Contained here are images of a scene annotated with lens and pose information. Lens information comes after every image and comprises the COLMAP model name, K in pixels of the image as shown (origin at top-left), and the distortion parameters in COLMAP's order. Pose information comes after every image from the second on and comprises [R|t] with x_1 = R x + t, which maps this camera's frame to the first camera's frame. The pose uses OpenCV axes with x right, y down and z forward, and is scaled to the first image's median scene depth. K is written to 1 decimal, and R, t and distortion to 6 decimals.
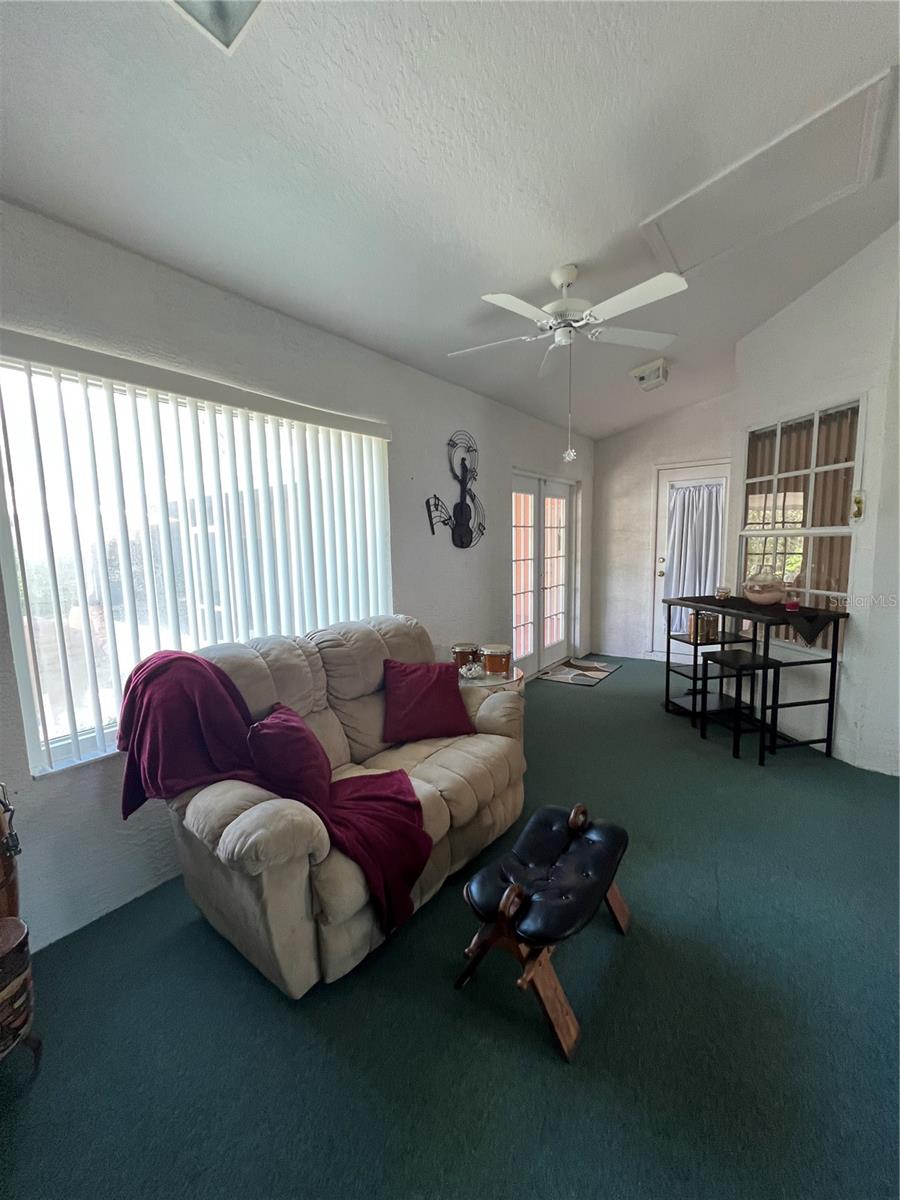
lens RADIAL K [[488.8, 0, 450.0], [0, 488.8, 600.0], [0, 0, 1]] dist [-0.001133, -0.000025]
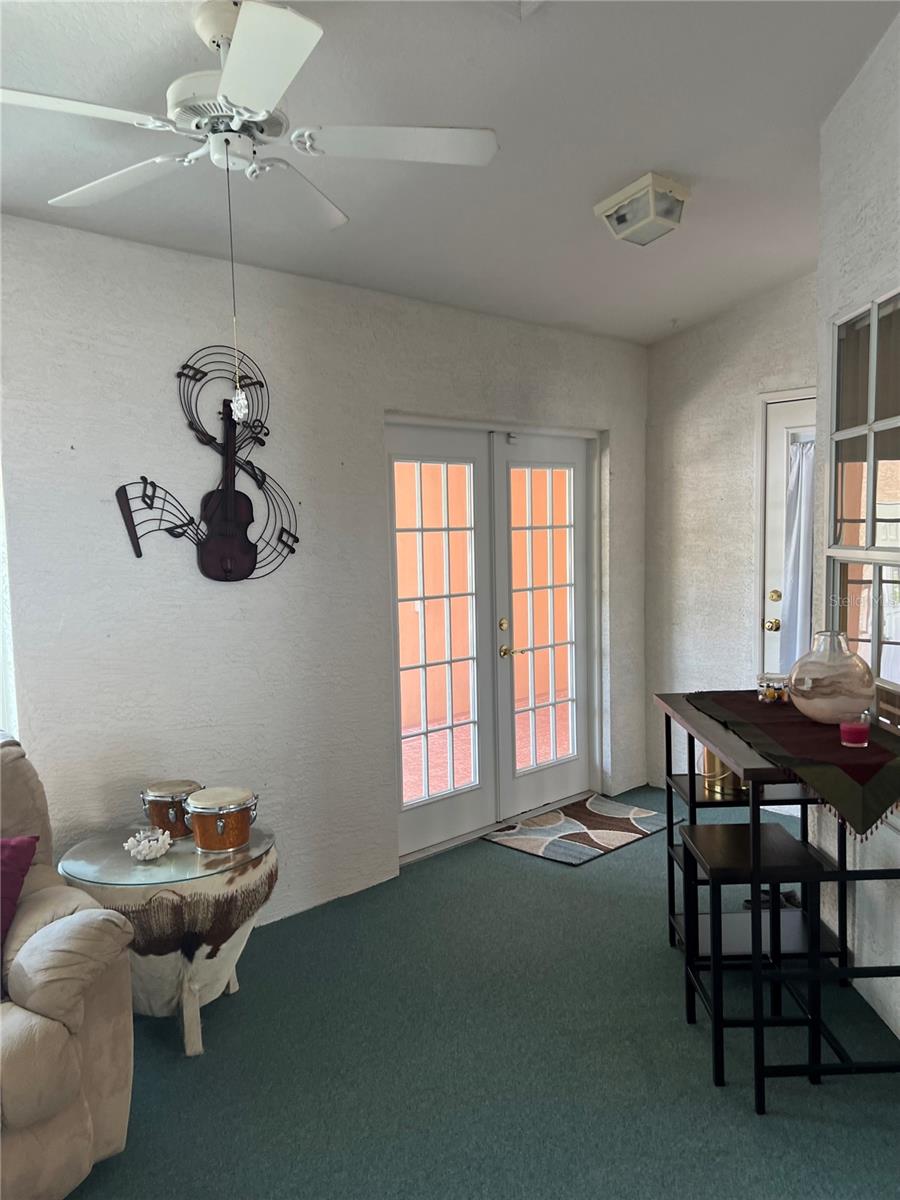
lens RADIAL K [[918.8, 0, 429.4], [0, 918.8, 613.7], [0, 0, 1]] dist [0.072713, -0.073773]
pose [[0.985434, 0.015822, -0.169322, 0.365213], [-0.020476, 0.999458, -0.025780, -0.050412], [0.168822, 0.028871, 0.985224, 0.107684]]
